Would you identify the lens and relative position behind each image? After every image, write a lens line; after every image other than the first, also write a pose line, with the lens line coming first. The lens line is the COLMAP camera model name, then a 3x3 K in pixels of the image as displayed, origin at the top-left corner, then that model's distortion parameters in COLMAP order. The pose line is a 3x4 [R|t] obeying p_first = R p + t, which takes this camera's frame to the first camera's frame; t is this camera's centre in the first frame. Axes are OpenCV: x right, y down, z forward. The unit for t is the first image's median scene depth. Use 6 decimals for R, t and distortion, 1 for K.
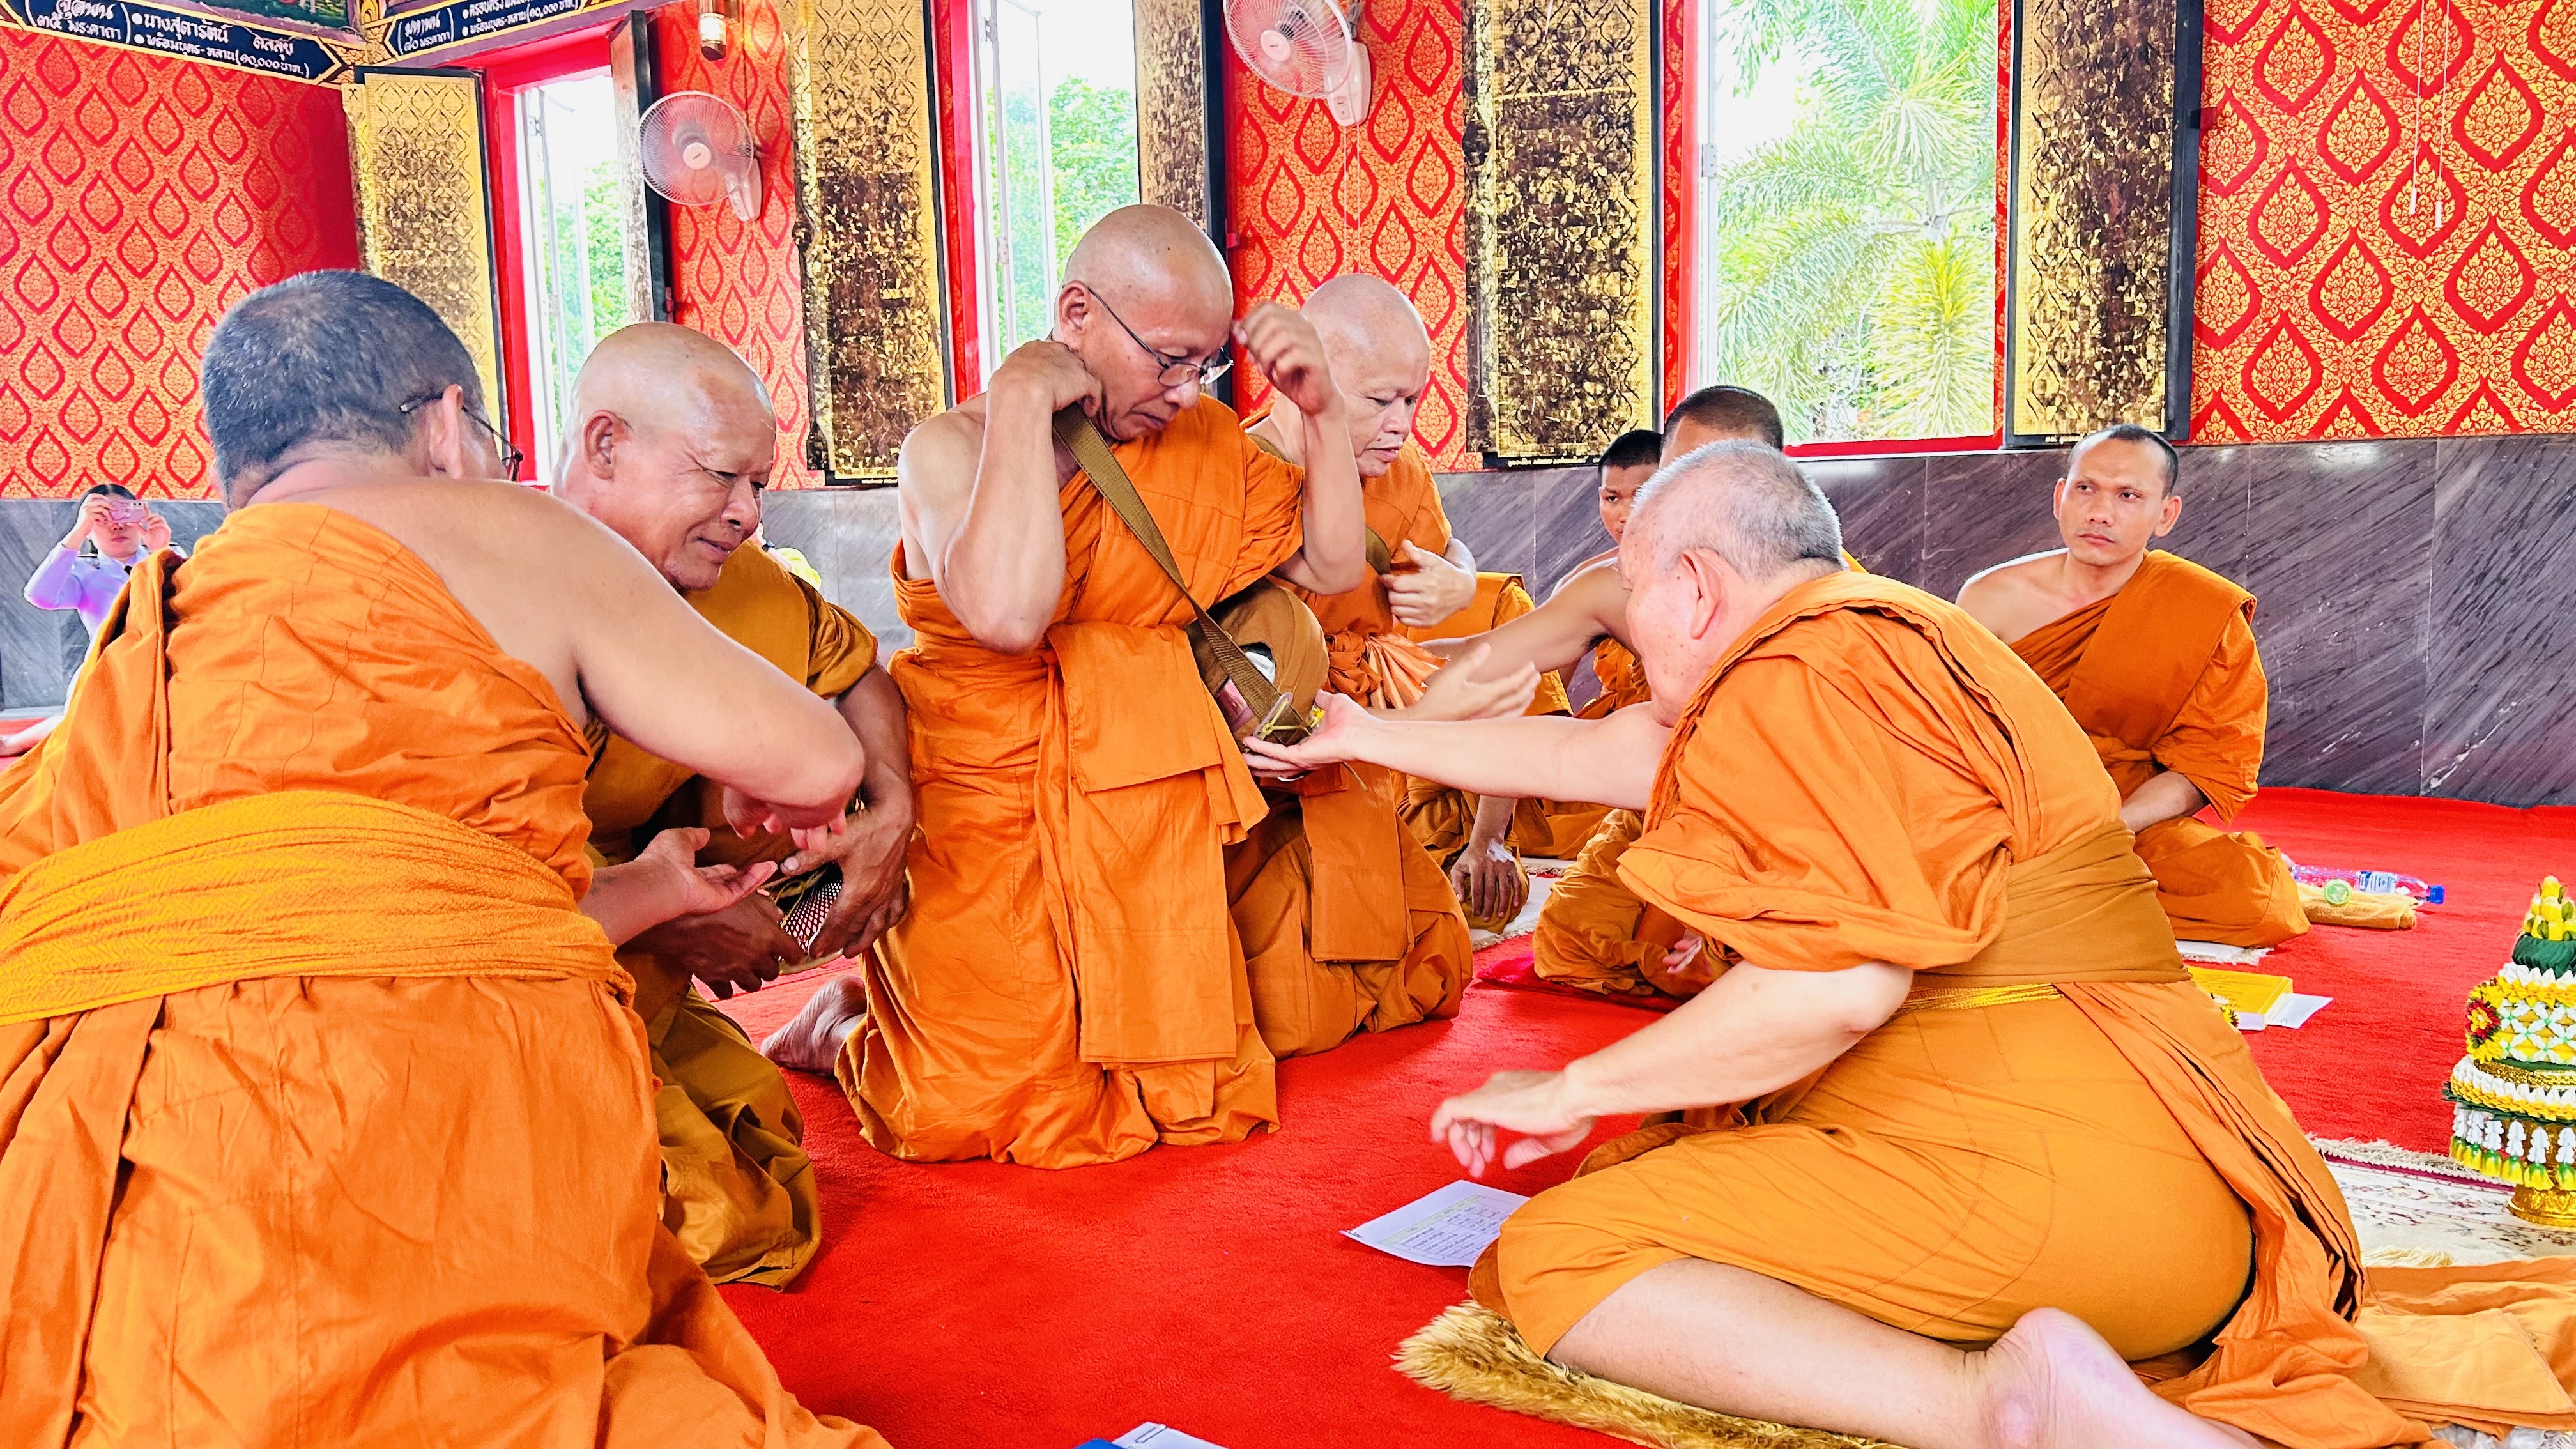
lens RADIAL K [[1953.2, 0, 1276.2], [0, 1953.2, 722.3], [0, 0, 1]] dist [0.007556, -0.008944]
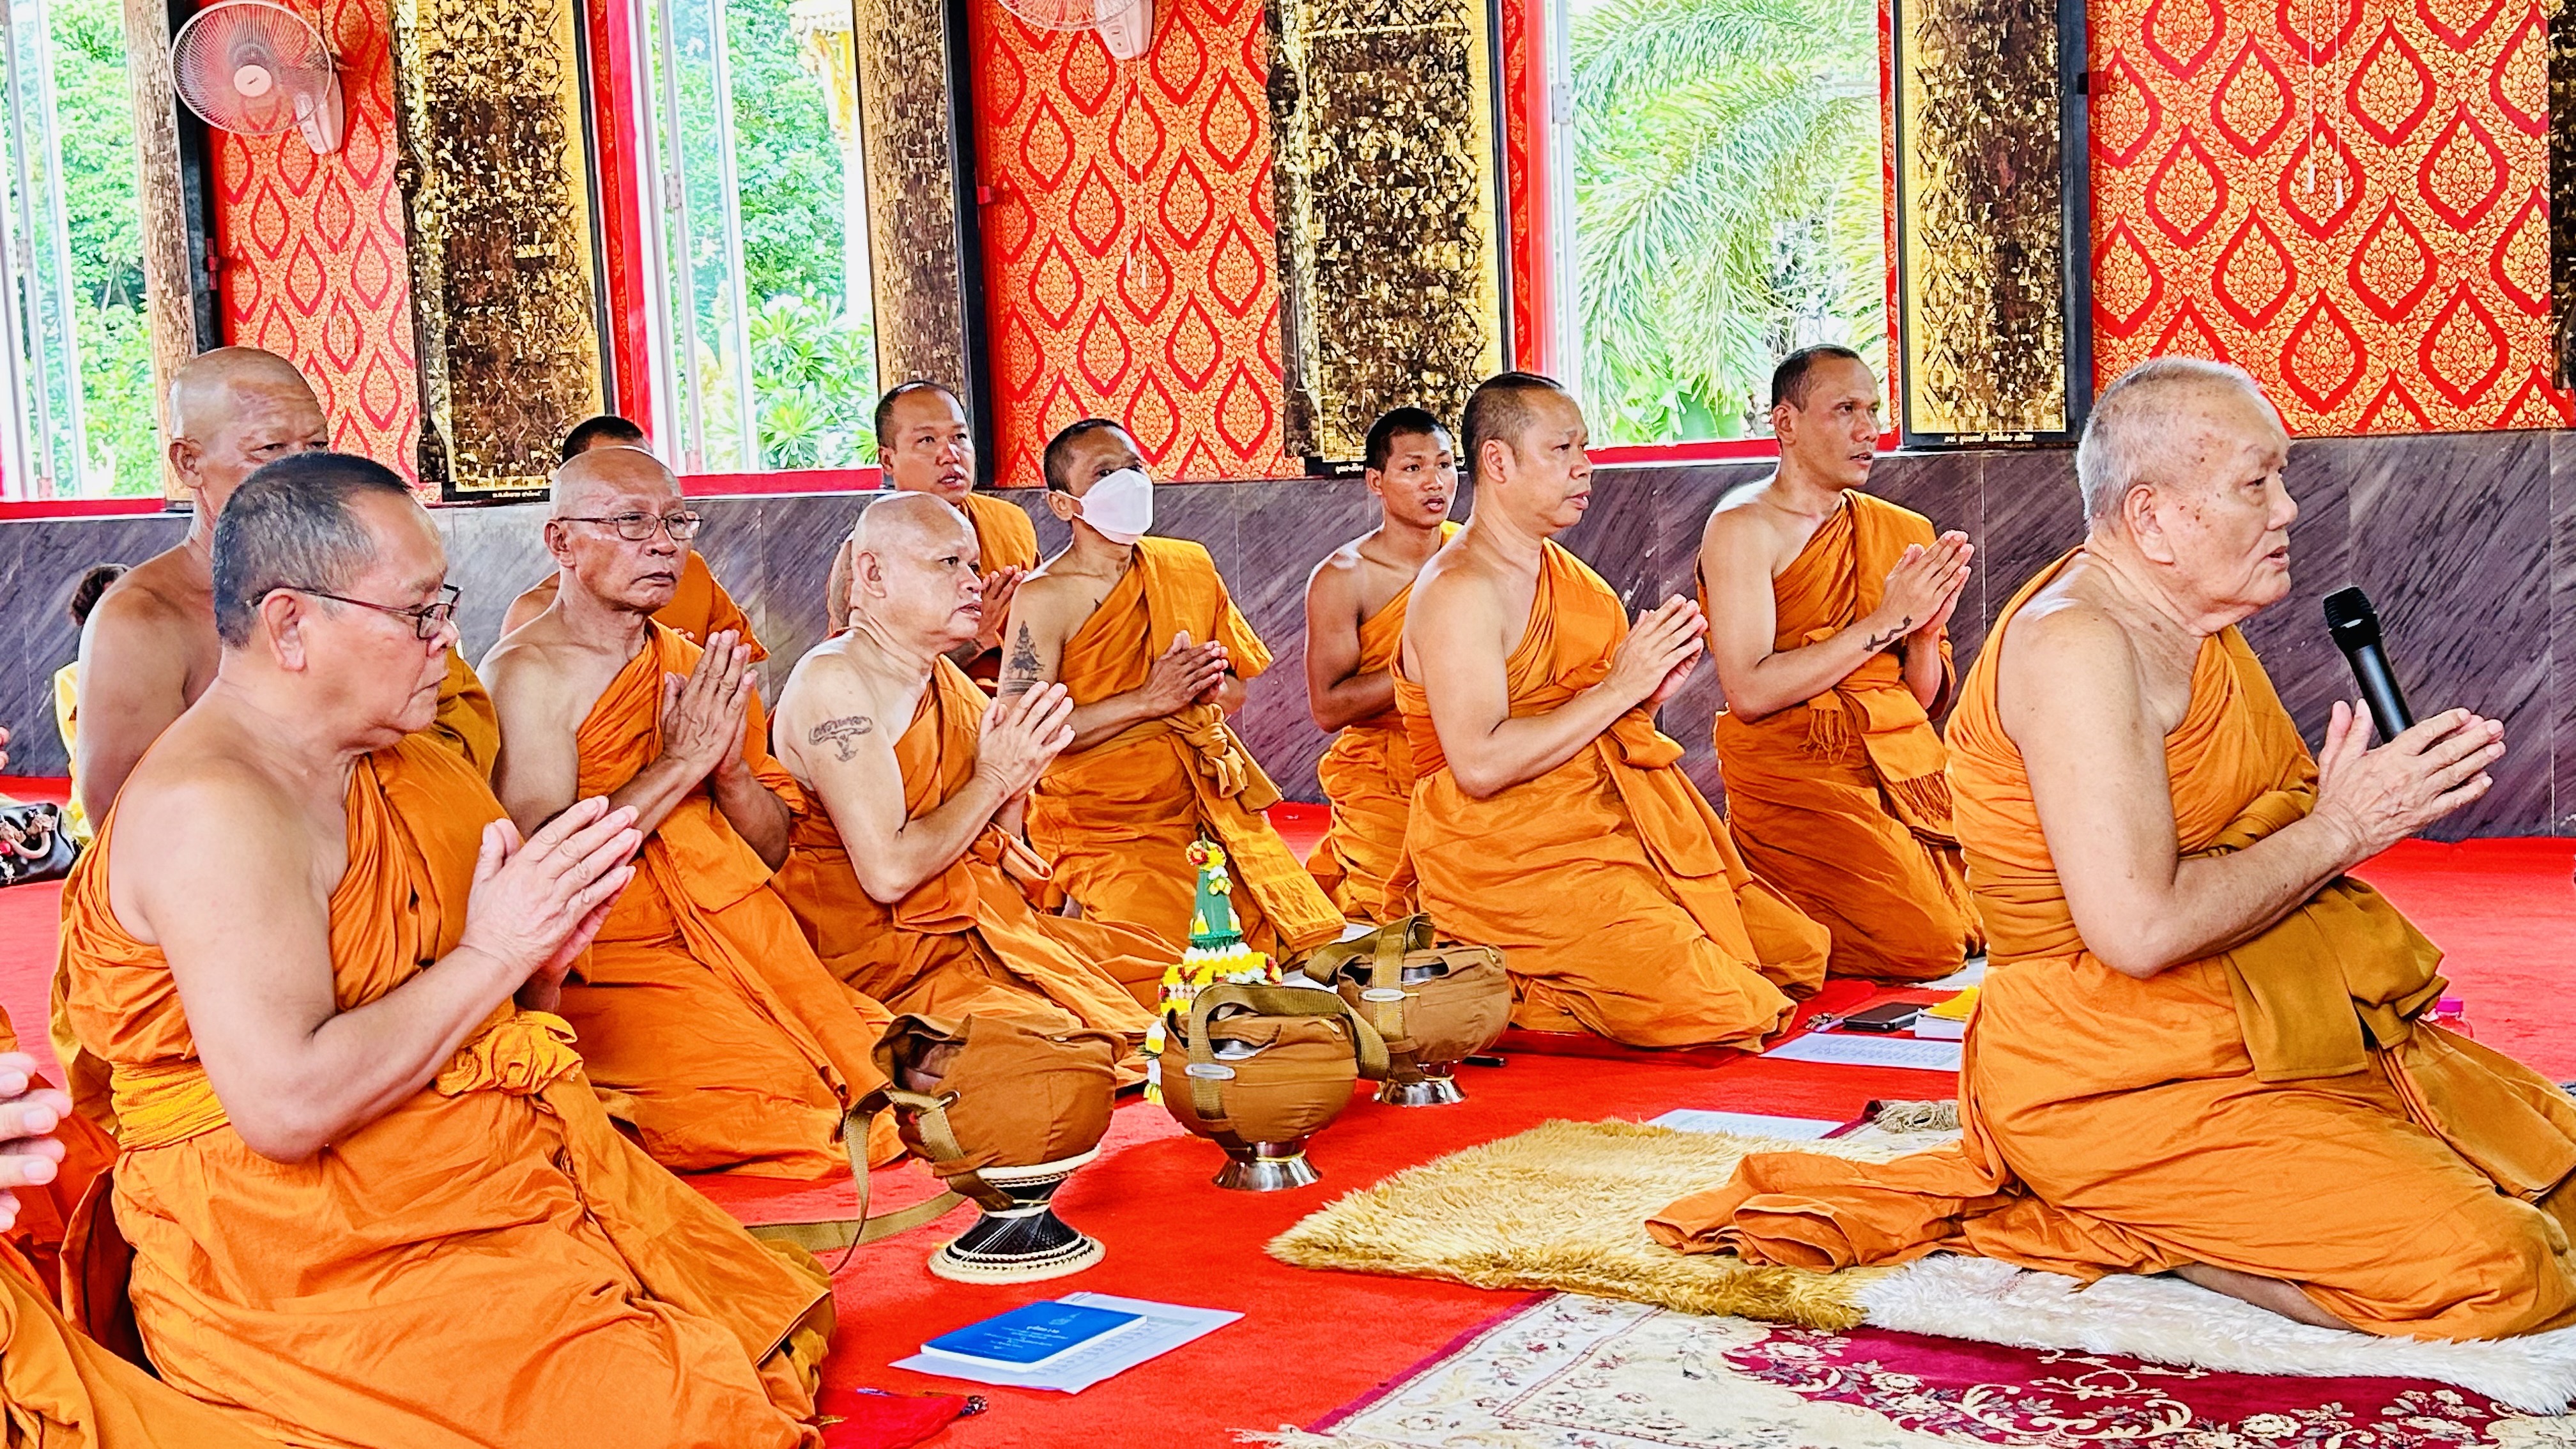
lens RADIAL K [[3156.6, 0, 1287.5], [0, 3156.6, 709.3], [0, 0, 1]] dist [0.099061, 0.000000]
pose [[0.995265, -0.032967, 0.091441, -0.027370], [0.035128, 0.999138, -0.022120, -0.003111], [-0.090633, 0.025227, 0.995565, -0.332756]]
